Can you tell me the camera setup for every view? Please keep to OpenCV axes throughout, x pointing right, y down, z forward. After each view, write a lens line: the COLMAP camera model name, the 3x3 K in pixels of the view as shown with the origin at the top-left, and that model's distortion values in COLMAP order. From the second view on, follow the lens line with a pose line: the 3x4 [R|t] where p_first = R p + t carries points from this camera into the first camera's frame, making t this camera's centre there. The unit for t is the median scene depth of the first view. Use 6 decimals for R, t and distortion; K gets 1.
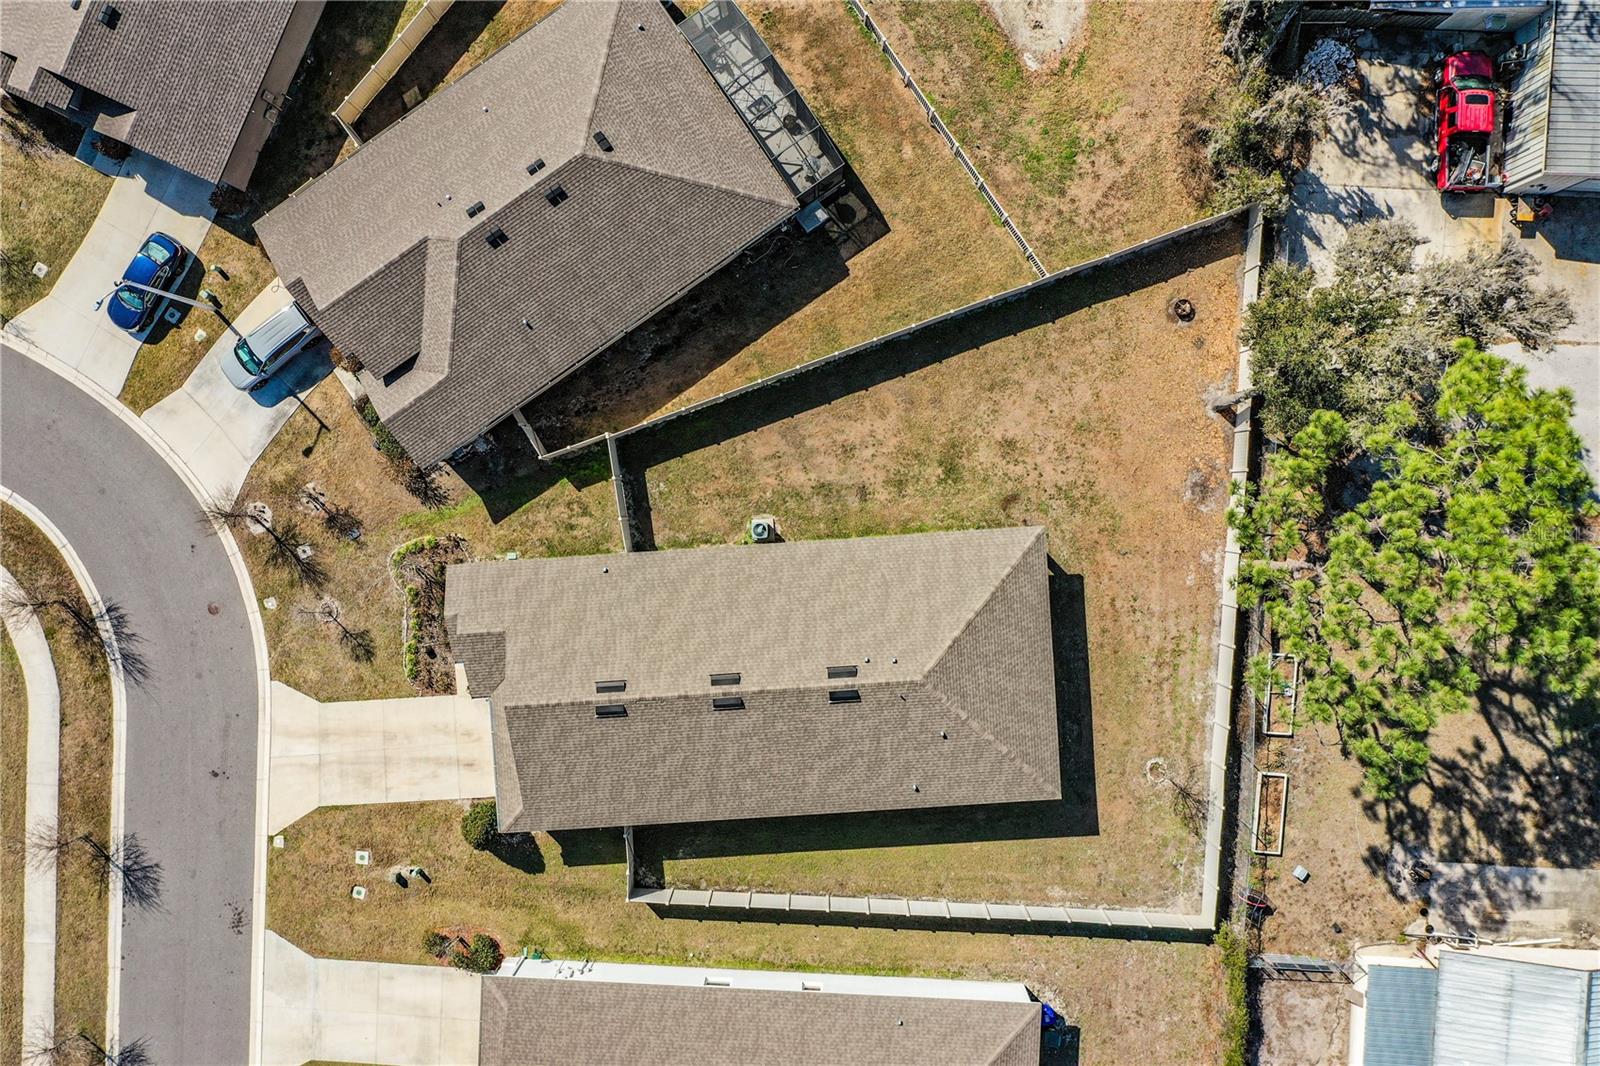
lens RADIAL K [[1262.1, 0, 800.0], [0, 1262.1, 533.0], [0, 0, 1]] dist [0.000291, -0.002482]
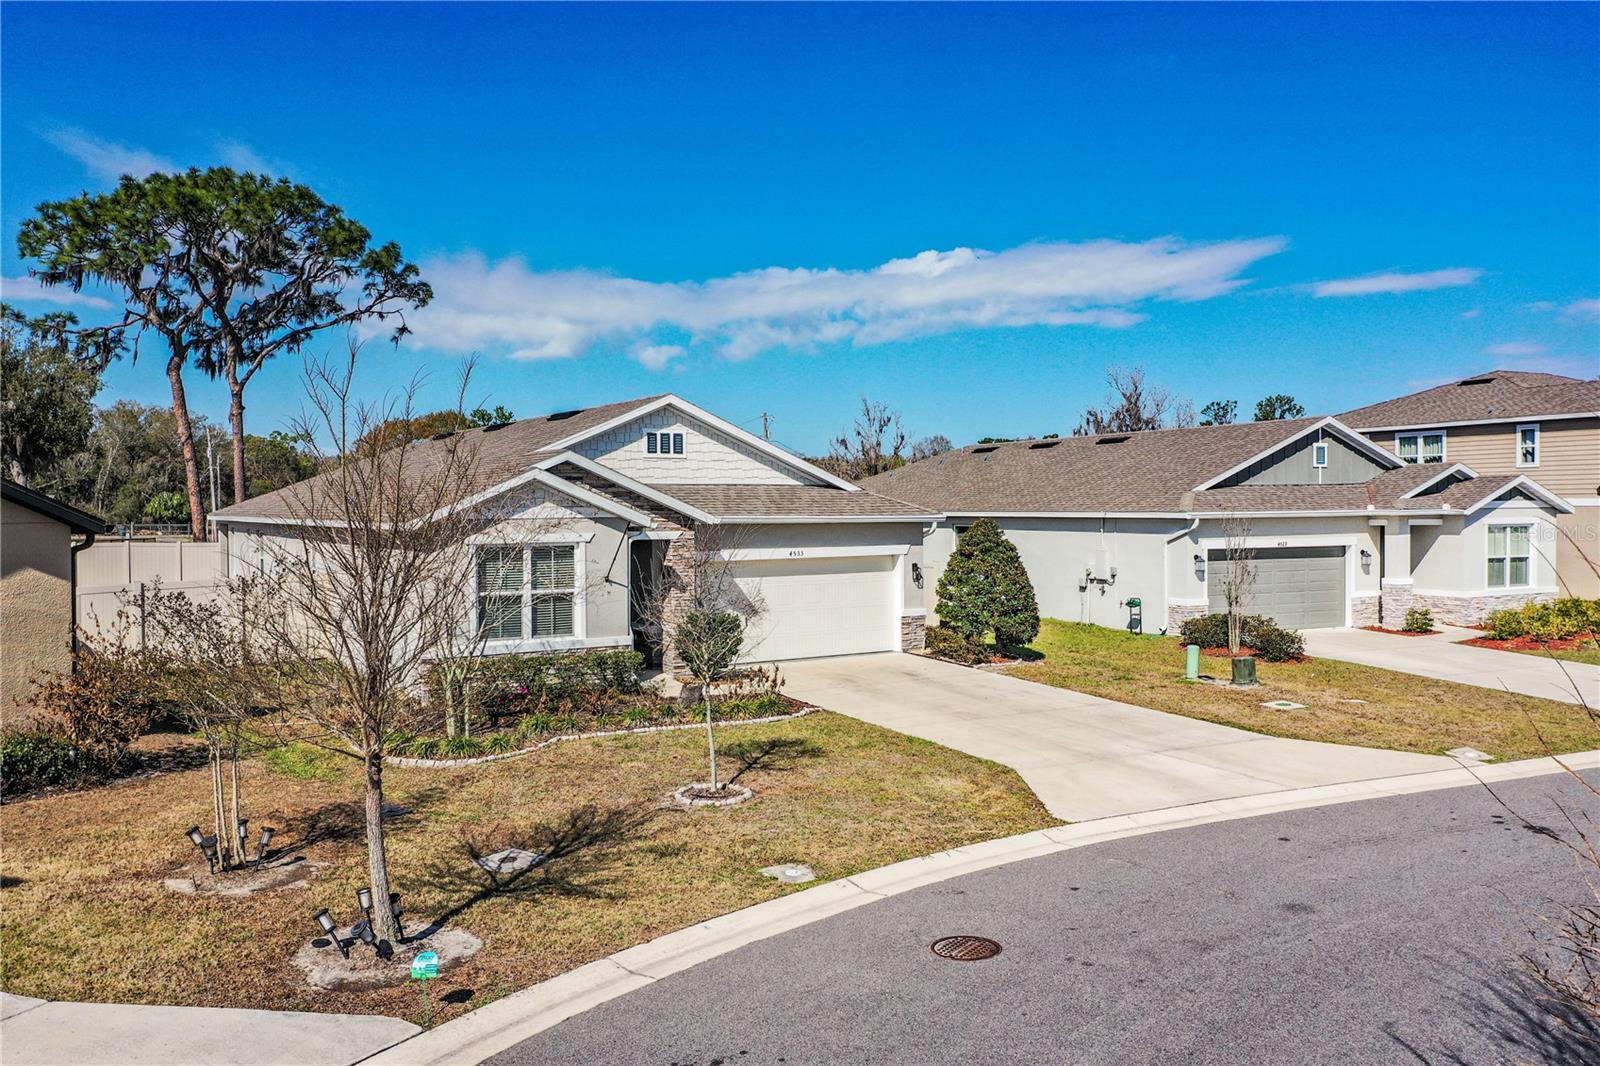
lens RADIAL K [[1262.1, 0, 800.0], [0, 1262.1, 533.0], [0, 0, 1]] dist [0.000291, -0.002482]
pose [[-0.466004, -0.003278, 0.884776, -0.613346], [0.883947, -0.045176, 0.465400, -0.041161], [0.038445, 0.998974, 0.023950, 0.938793]]
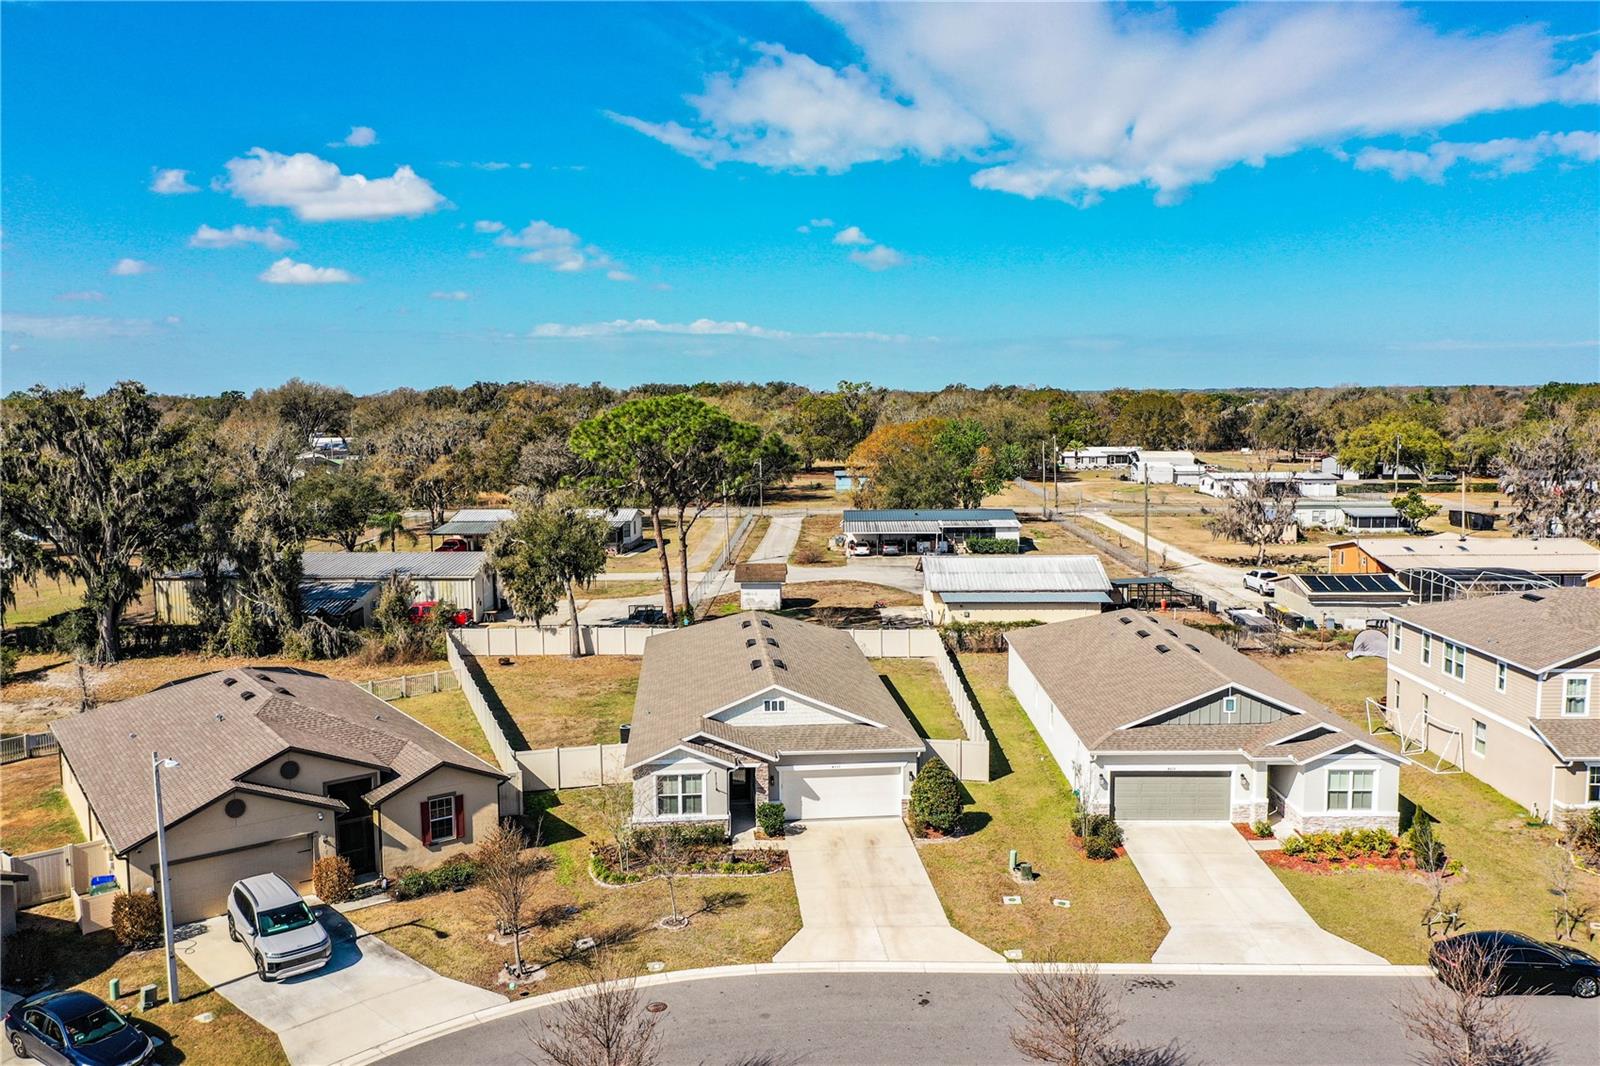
lens RADIAL K [[1257.5, 0, 800.0], [0, 1257.5, 533.0], [0, 0, 1]] dist [-0.000417, 0.000779]
pose [[-0.022692, -0.096039, 0.995119, -1.059831], [0.999067, -0.038753, 0.019042, 0.128129], [0.036736, 0.994623, 0.096829, 0.713809]]
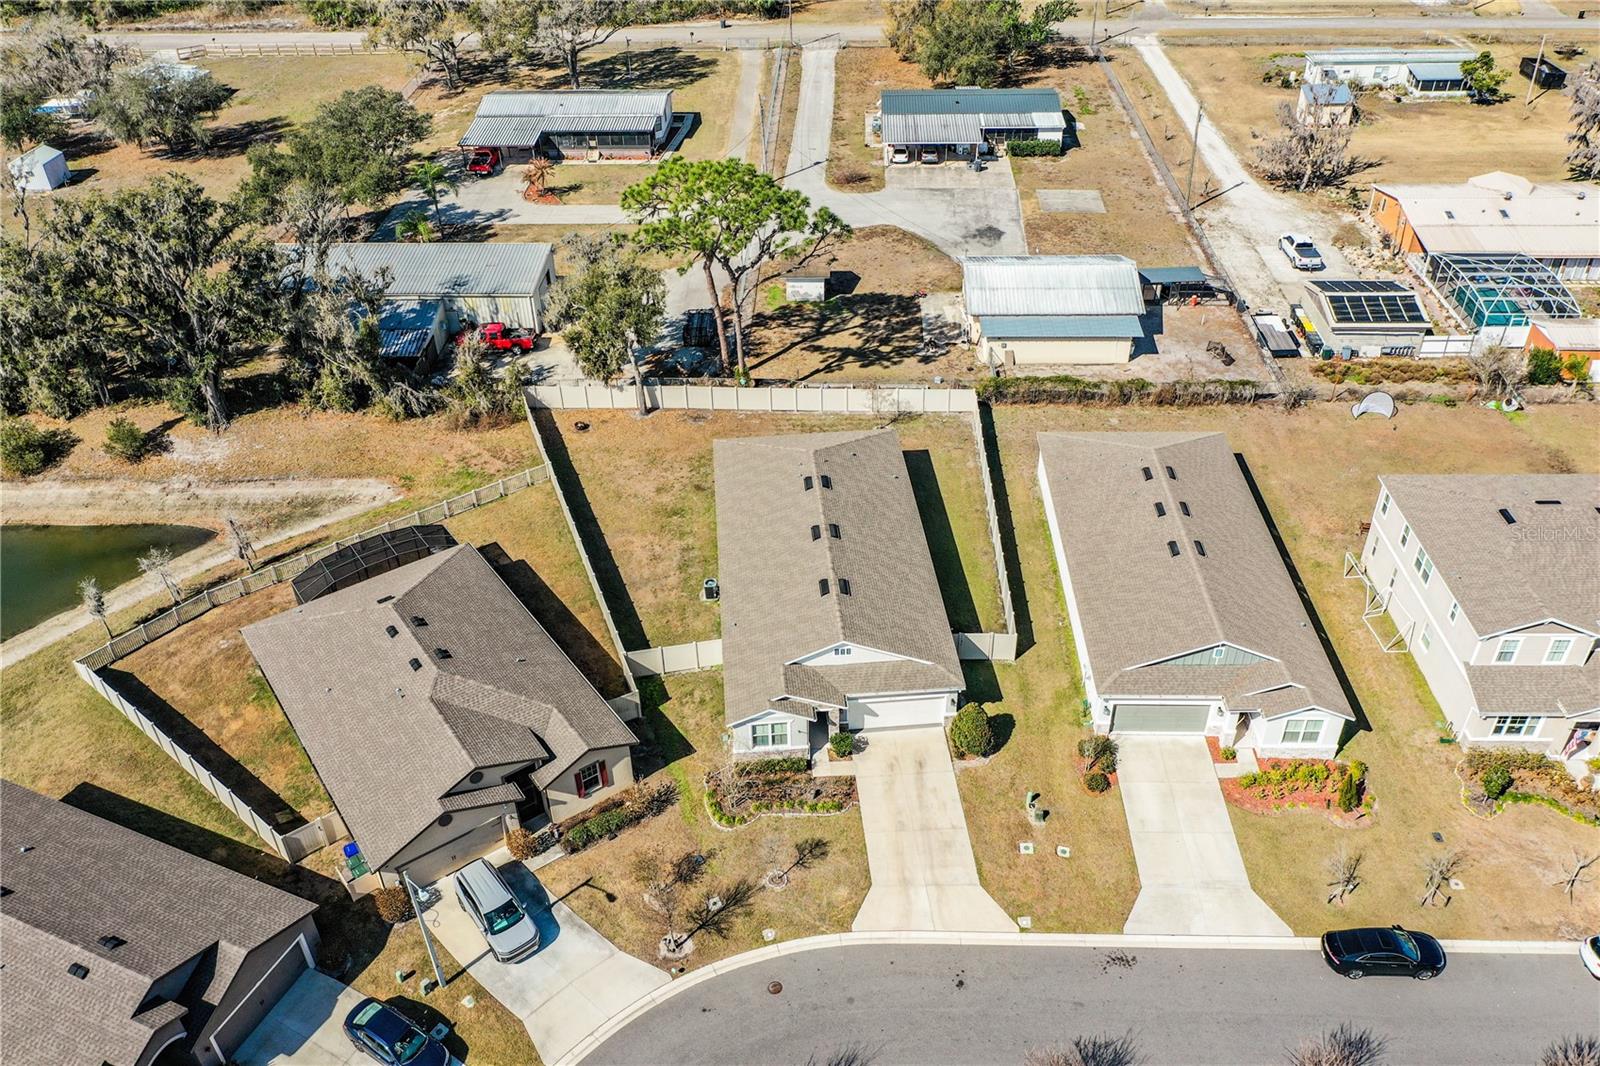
lens RADIAL K [[1254.1, 0, 800.0], [0, 1254.1, 533.0], [0, 0, 1]] dist [-0.003218, 0.002927]
pose [[-0.014301, -0.577736, 0.816099, -1.007240], [0.998724, -0.047782, -0.016325, 0.108295], [0.048426, 0.814824, 0.577682, 0.224275]]
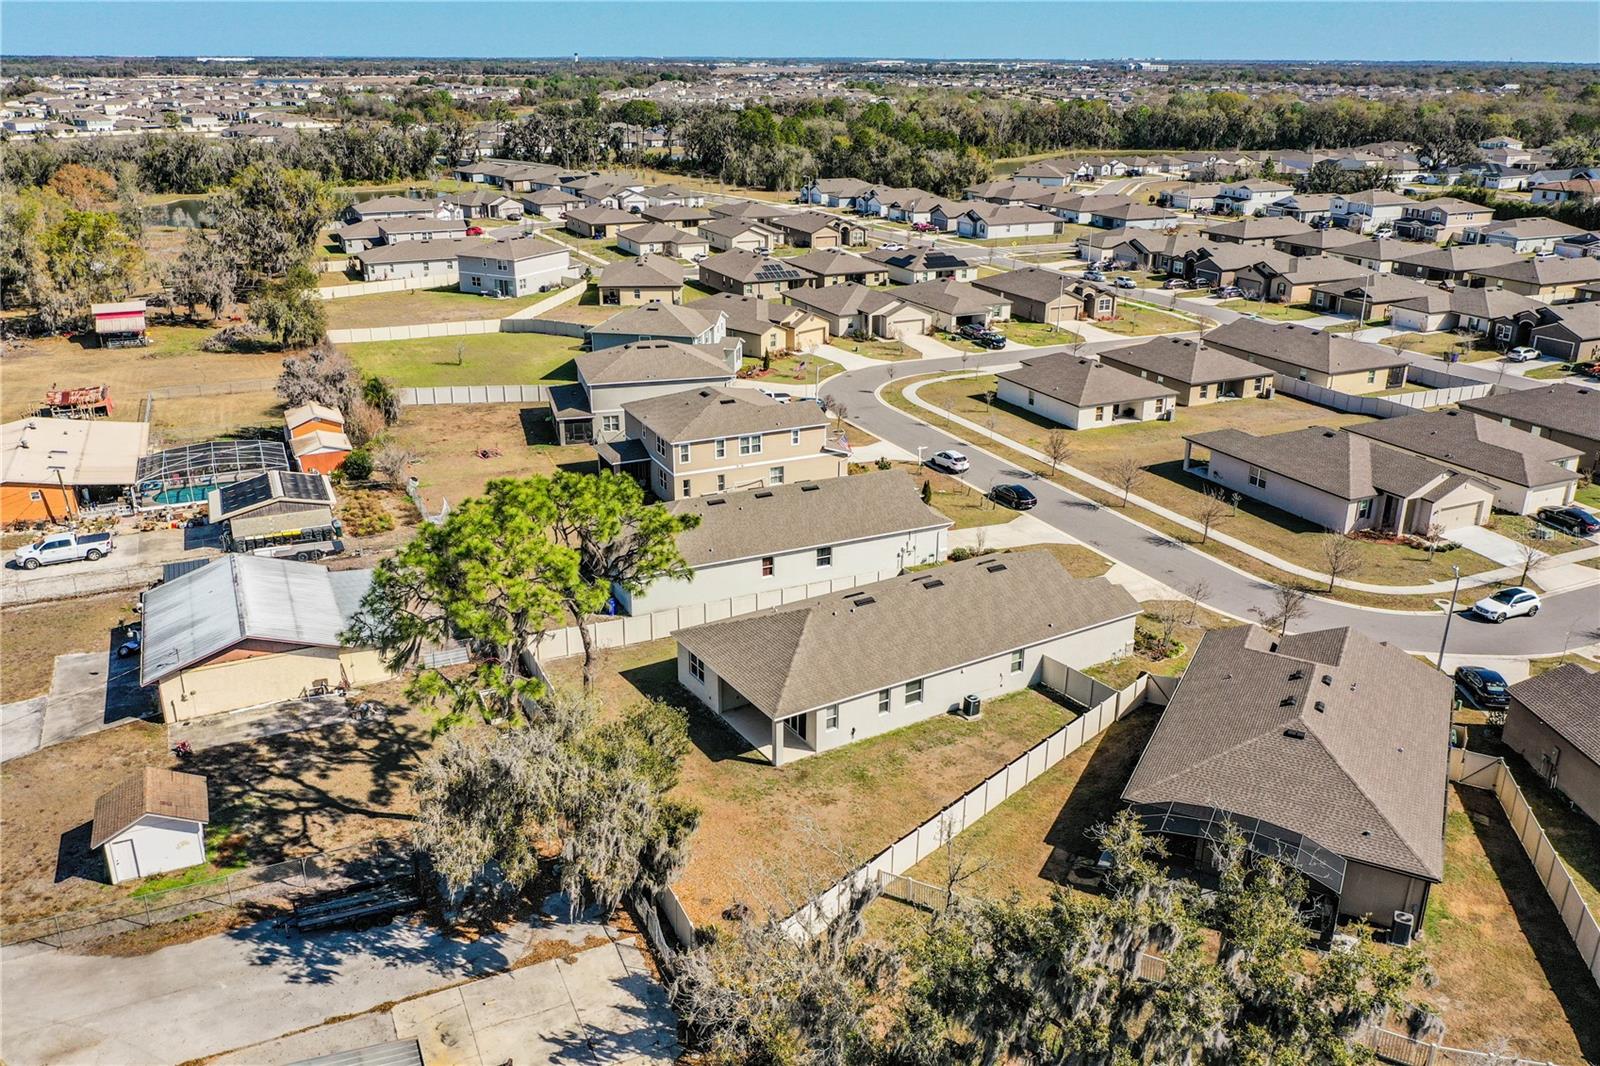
lens RADIAL K [[1254.1, 0, 800.0], [0, 1254.1, 533.0], [0, 0, 1]] dist [-0.003218, 0.002927]
pose [[-0.881634, 0.168944, -0.440657, 0.609555], [-0.471853, -0.332733, 0.816482, -0.844758], [-0.008681, 0.927764, 0.373066, 0.383596]]
